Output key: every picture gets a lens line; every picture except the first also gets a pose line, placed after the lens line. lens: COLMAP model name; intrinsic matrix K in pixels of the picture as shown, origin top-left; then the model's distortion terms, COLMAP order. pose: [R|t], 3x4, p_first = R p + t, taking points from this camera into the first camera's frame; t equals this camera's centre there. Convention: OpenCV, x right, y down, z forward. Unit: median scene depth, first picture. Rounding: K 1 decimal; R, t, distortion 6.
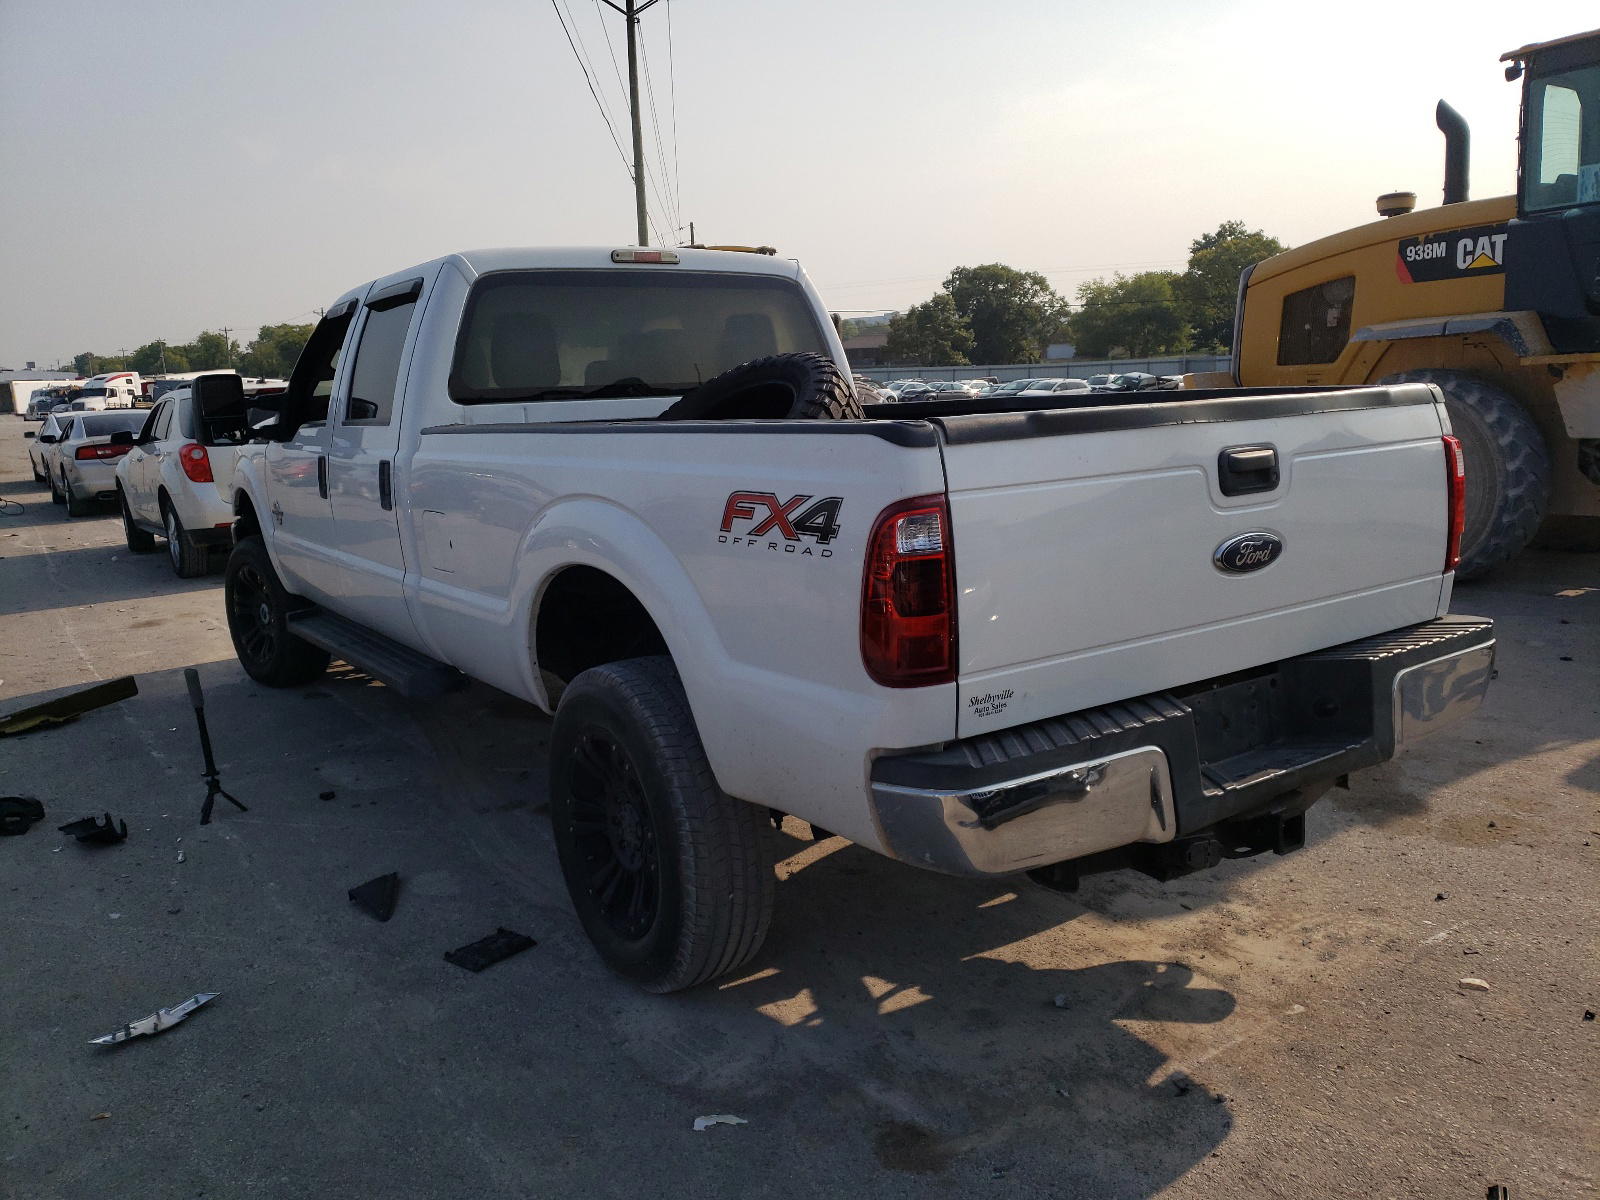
lens RADIAL K [[1305.8, 0, 800.0], [0, 1305.8, 600.0], [0, 0, 1]] dist [0.005824, 0.009219]
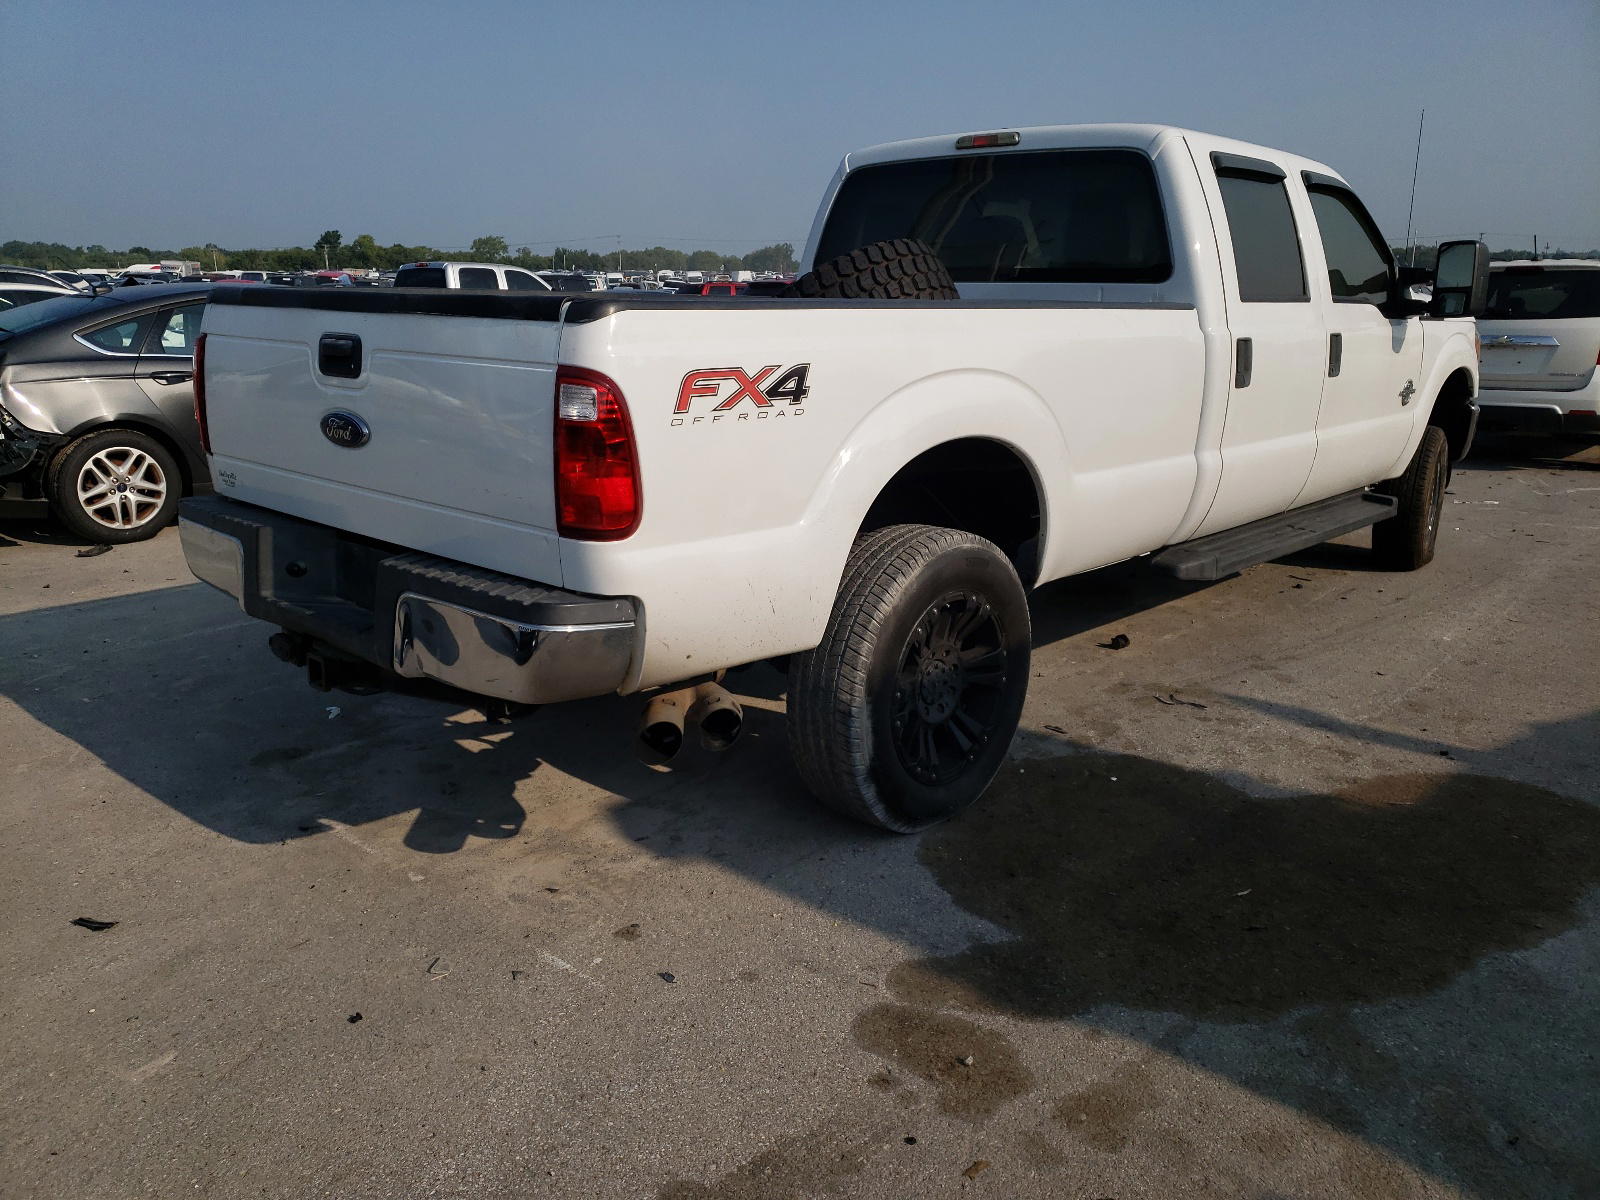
lens RADIAL K [[1305.8, 0, 800.0], [0, 1305.8, 600.0], [0, 0, 1]] dist [0.005824, 0.009219]
pose [[0.180173, 0.273217, -0.944929, 1.334637], [-0.180404, 0.953533, 0.241306, -0.208788], [0.966950, 0.126992, 0.221090, 1.003814]]
